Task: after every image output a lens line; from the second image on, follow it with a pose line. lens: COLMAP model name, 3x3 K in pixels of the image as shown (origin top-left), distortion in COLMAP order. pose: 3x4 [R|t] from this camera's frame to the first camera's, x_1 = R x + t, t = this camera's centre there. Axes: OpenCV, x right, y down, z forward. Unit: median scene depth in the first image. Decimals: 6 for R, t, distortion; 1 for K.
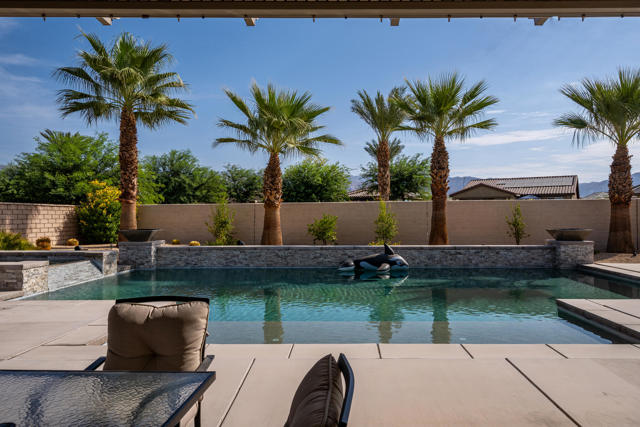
lens RADIAL K [[430.3, 0, 341.1], [0, 430.3, 204.4], [0, 0, 1]] dist [0.009764, 0.003063]
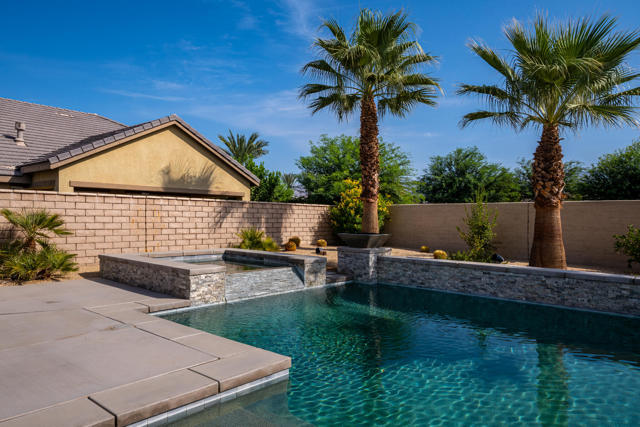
lens RADIAL K [[430.3, 0, 322.8], [0, 430.3, 201.6], [0, 0, 1]] dist [0.009764, 0.003063]
pose [[0.753243, -0.006803, -0.657707, 0.016815], [-0.001895, 0.999920, -0.012513, 0.007199], [0.657740, 0.010672, 0.753170, 0.281148]]
